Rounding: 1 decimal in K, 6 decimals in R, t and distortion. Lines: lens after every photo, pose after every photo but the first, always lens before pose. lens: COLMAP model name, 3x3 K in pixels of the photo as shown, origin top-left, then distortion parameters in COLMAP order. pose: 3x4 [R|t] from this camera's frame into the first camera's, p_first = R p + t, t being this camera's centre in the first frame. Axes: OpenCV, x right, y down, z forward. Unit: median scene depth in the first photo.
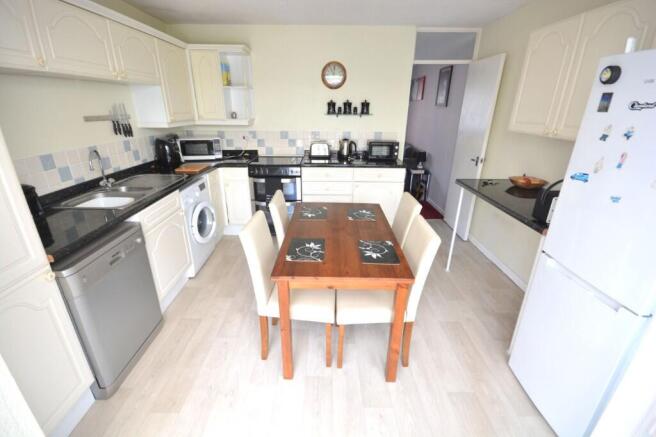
lens RADIAL K [[288.1, 0, 326.9], [0, 288.1, 216.4], [0, 0, 1]] dist [-0.001733, -0.000648]
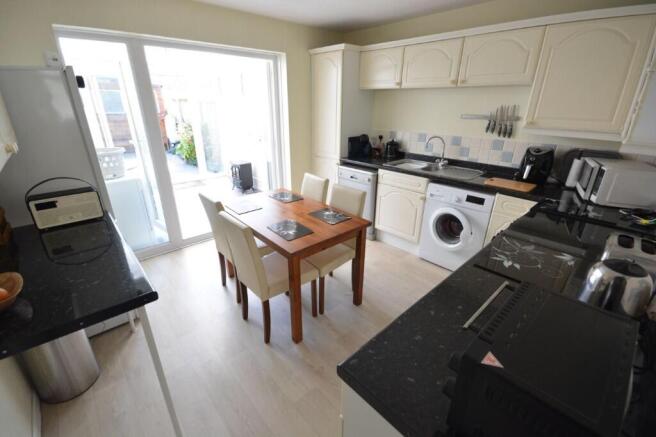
lens RADIAL K [[288.1, 0, 327.8], [0, 288.1, 217.1], [0, 0, 1]] dist [-0.001733, -0.000648]
pose [[-0.747035, 0.235334, -0.621737, 0.512642], [-0.253780, 0.763463, 0.593903, -0.535539], [0.614438, 0.601451, -0.510610, 1.376455]]
